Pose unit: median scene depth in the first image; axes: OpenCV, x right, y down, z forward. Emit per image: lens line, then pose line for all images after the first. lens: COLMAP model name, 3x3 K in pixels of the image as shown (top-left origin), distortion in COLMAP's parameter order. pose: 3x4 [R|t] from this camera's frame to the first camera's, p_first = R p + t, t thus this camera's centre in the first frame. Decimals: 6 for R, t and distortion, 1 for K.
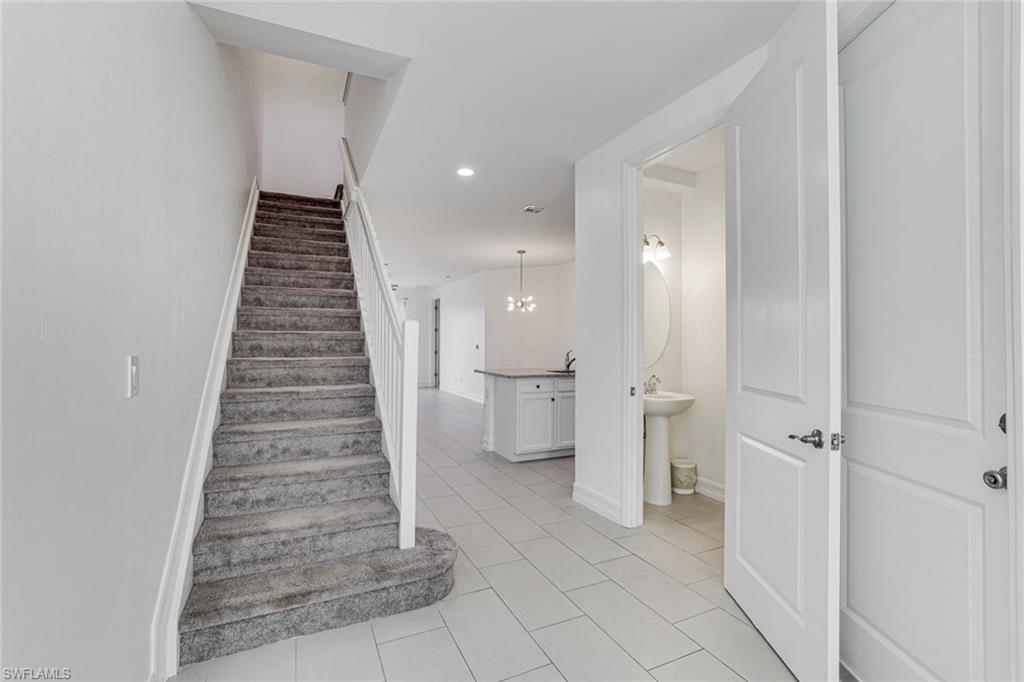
lens RADIAL K [[446.6, 0, 509.0], [0, 446.6, 333.1], [0, 0, 1]] dist [-0.020471, 0.000669]
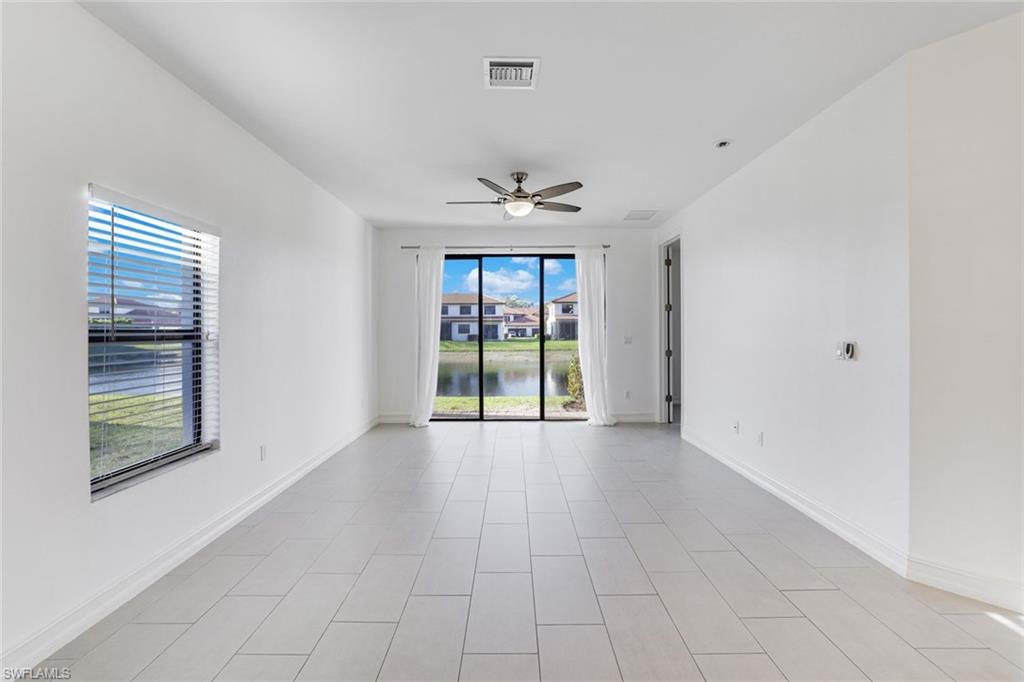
lens RADIAL K [[446.6, 0, 509.0], [0, 446.6, 333.1], [0, 0, 1]] dist [-0.020471, 0.000669]
pose [[0.900672, -0.005512, -0.434465, -0.160621], [0.017575, 0.999563, 0.023753, 0.009783], [0.434145, -0.029029, 0.900375, 0.714064]]
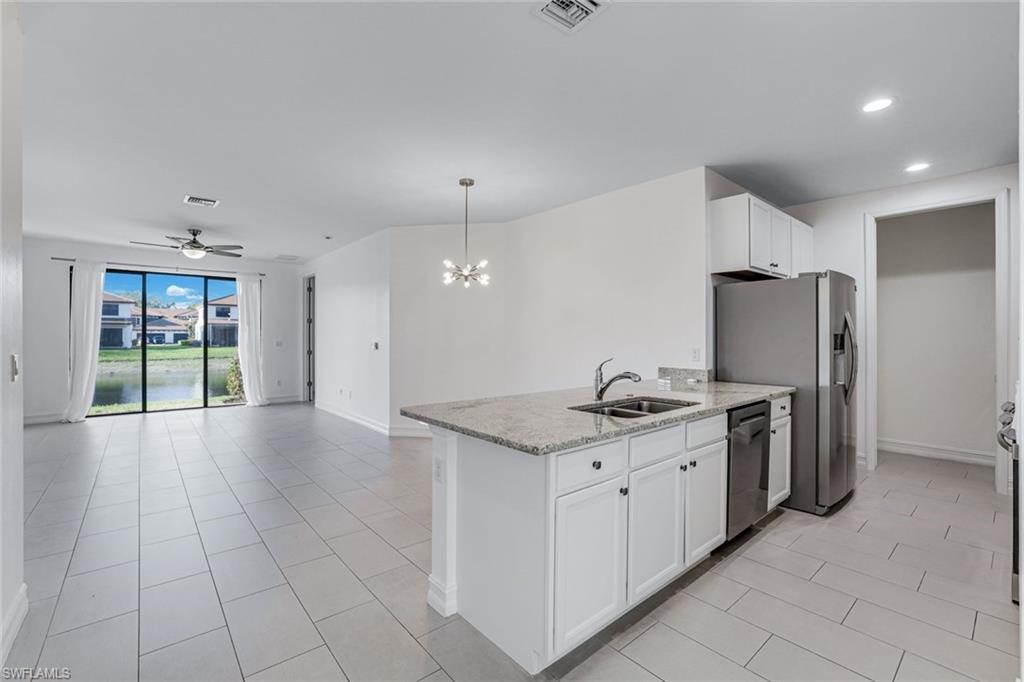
lens RADIAL K [[446.6, 0, 509.0], [0, 446.6, 333.1], [0, 0, 1]] dist [-0.020471, 0.000669]
pose [[0.967433, -0.002500, 0.253114, -0.052018], [-0.001616, 0.999870, 0.016051, 0.001803], [-0.253121, -0.015937, 0.967303, 0.345151]]
